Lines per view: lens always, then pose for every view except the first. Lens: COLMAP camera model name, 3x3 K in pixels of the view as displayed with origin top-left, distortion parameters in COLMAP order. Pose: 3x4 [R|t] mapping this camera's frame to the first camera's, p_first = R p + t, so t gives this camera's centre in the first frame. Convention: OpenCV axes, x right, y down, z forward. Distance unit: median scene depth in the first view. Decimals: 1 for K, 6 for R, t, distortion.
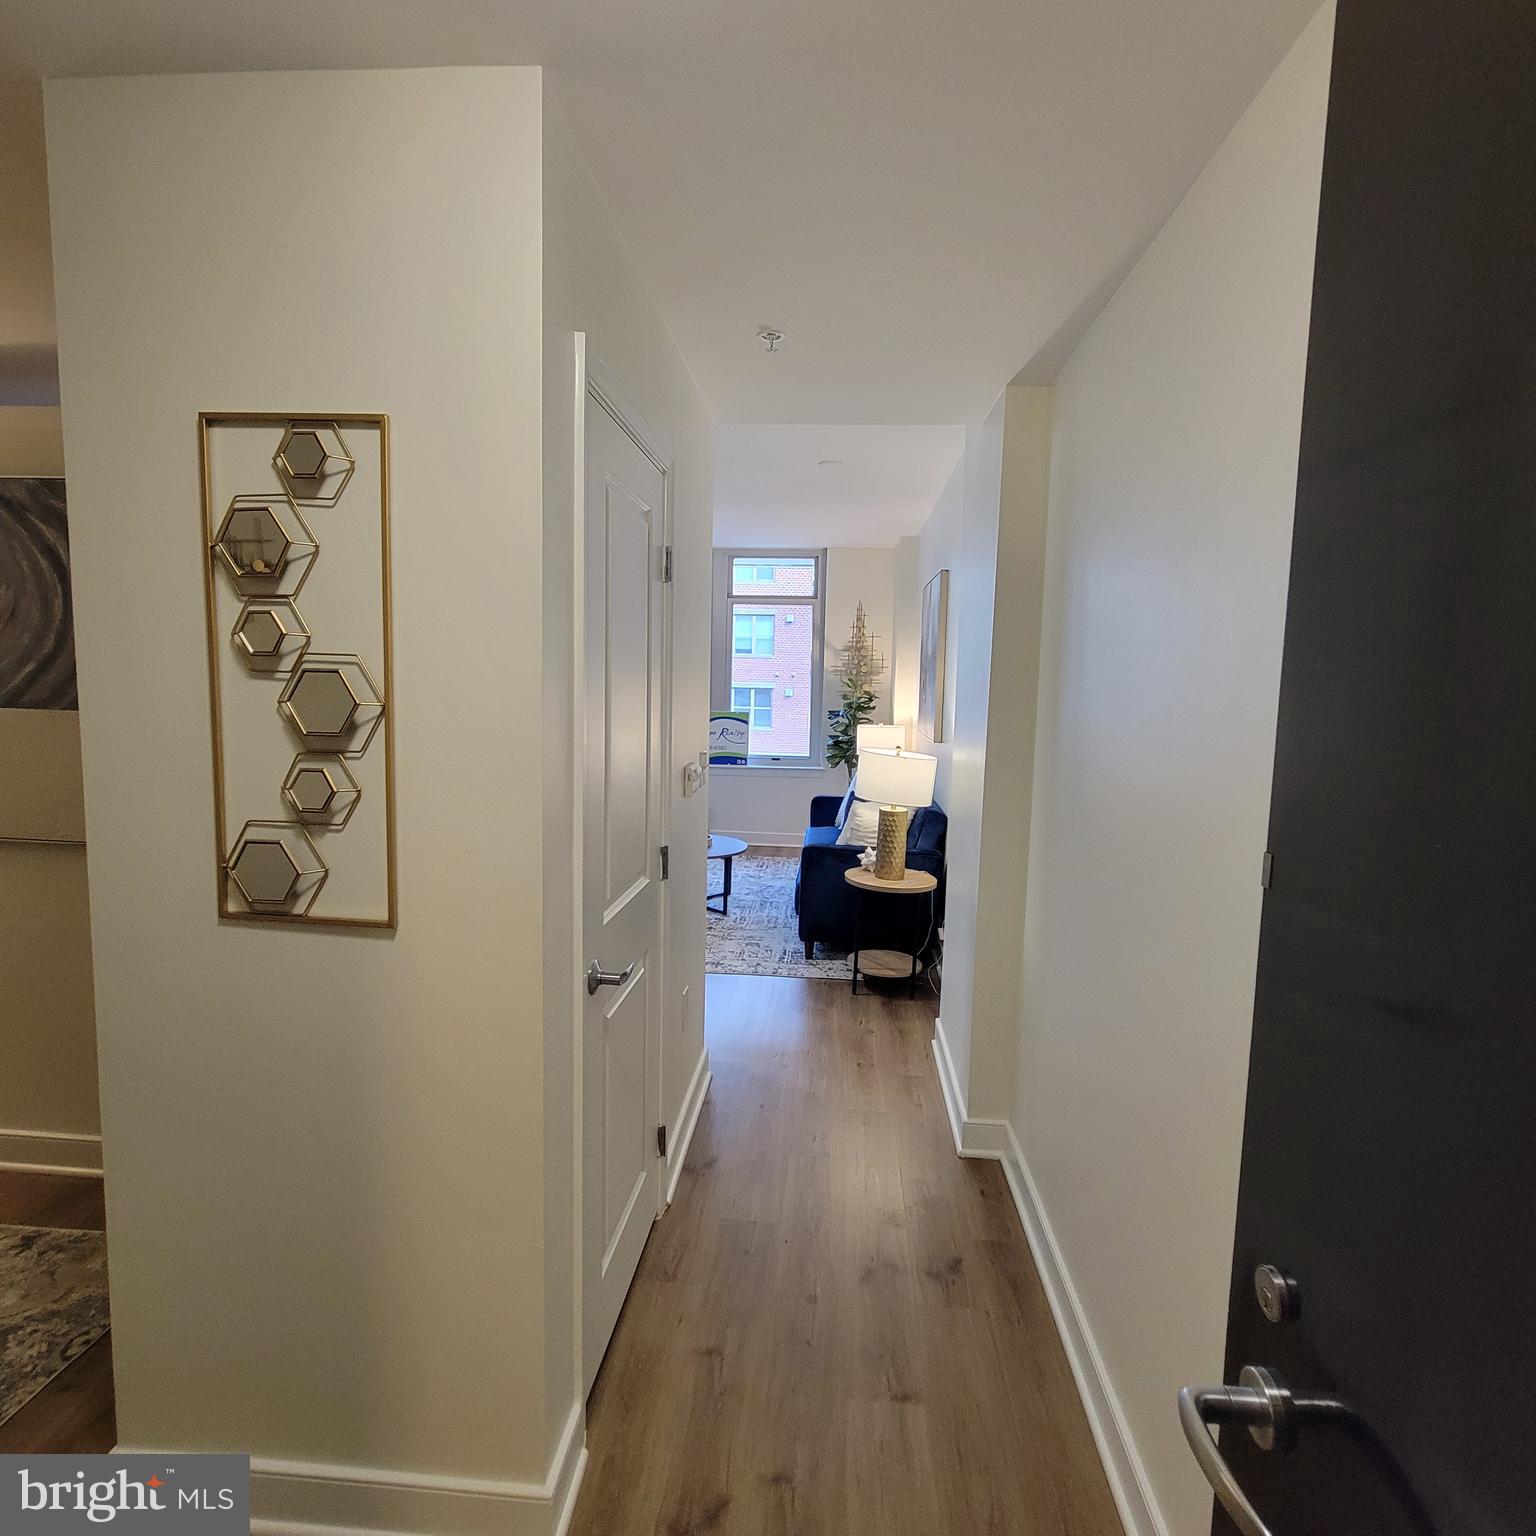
lens RADIAL K [[839.8, 0, 768.0], [0, 839.8, 768.0], [0, 0, 1]] dist [-0.001288, -0.001215]
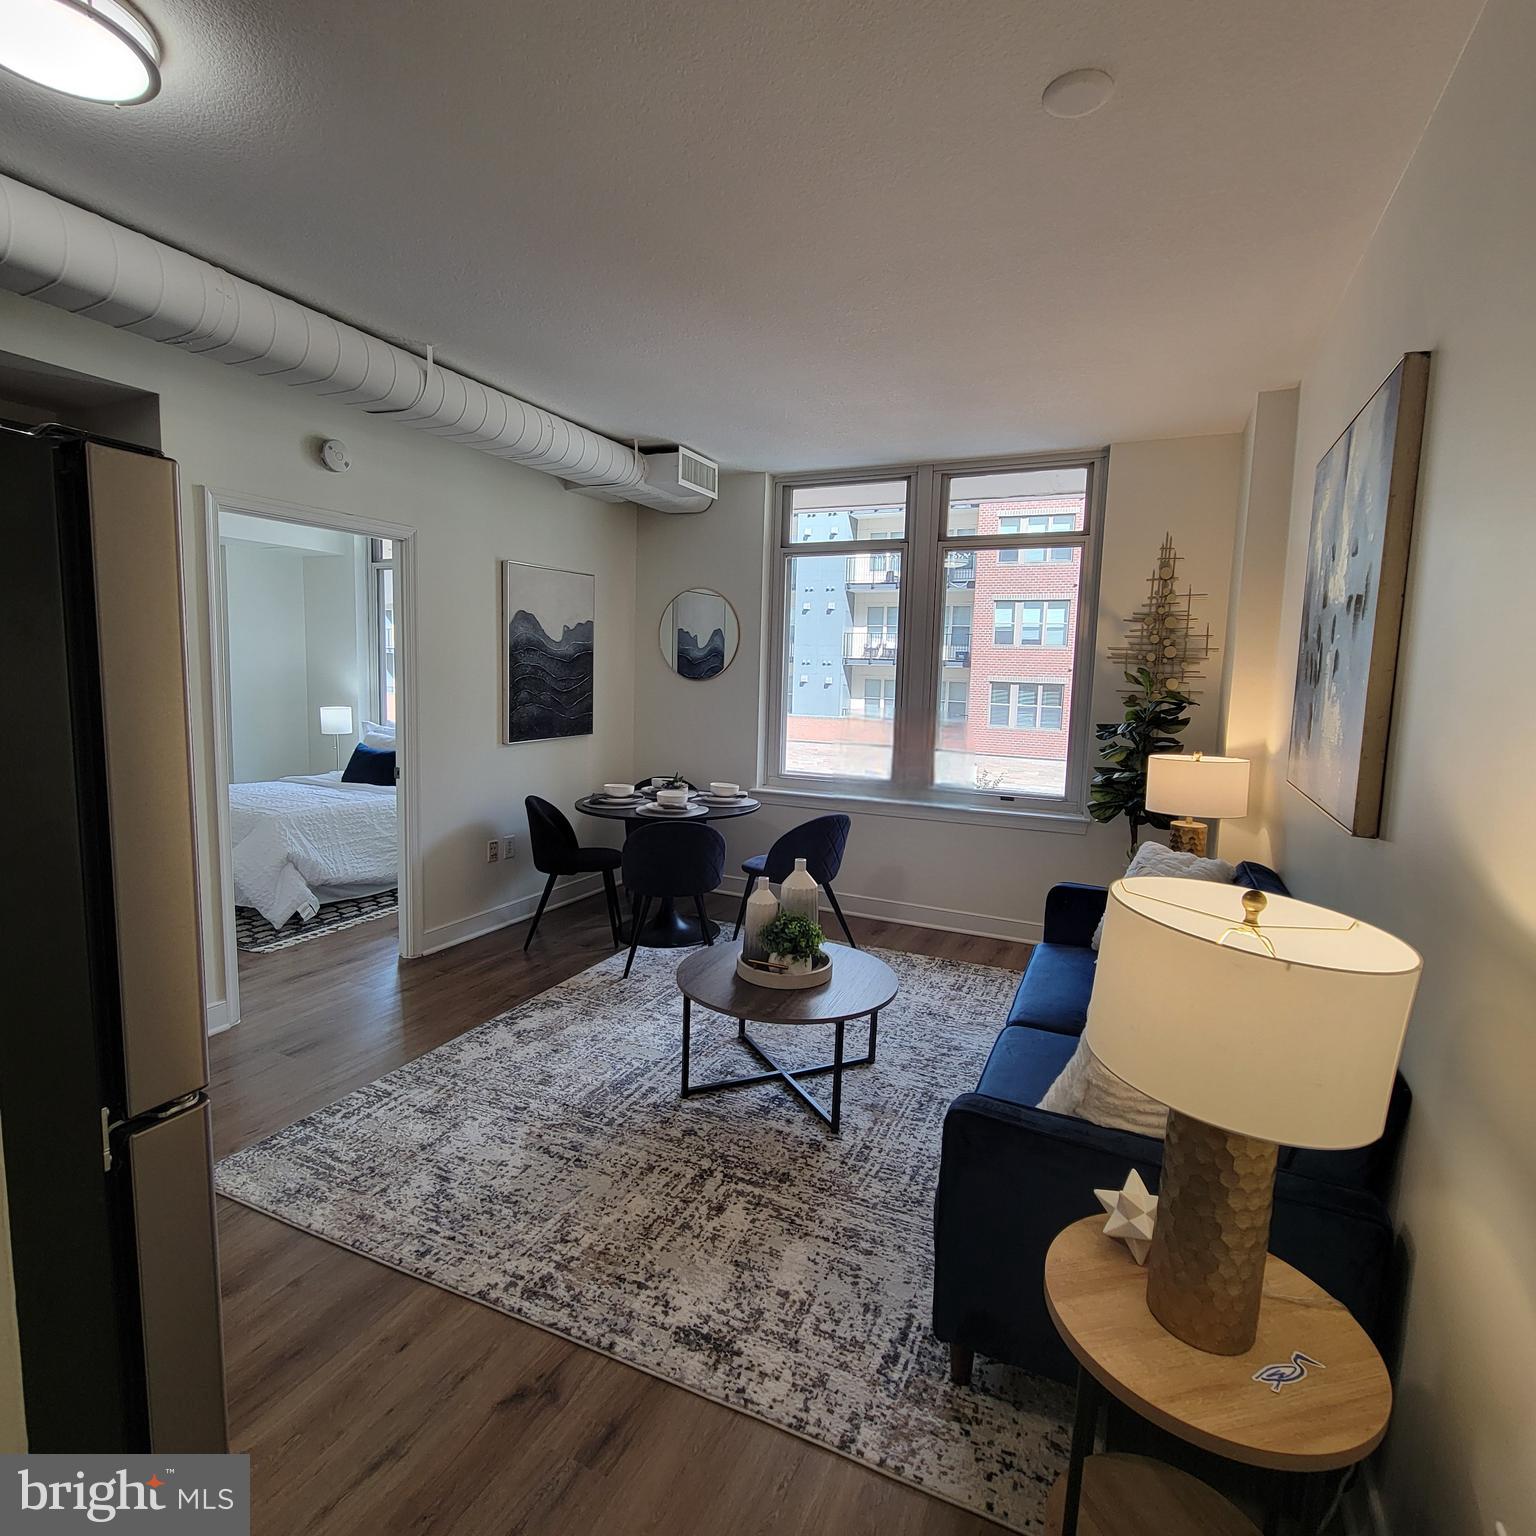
lens RADIAL K [[839.8, 0, 768.0], [0, 839.8, 768.0], [0, 0, 1]] dist [-0.001288, -0.001215]
pose [[0.941563, 0.043293, -0.334044, 0.052951], [-0.041168, 0.999062, 0.013440, -0.037148], [0.334312, 0.001097, 0.942462, 0.385479]]
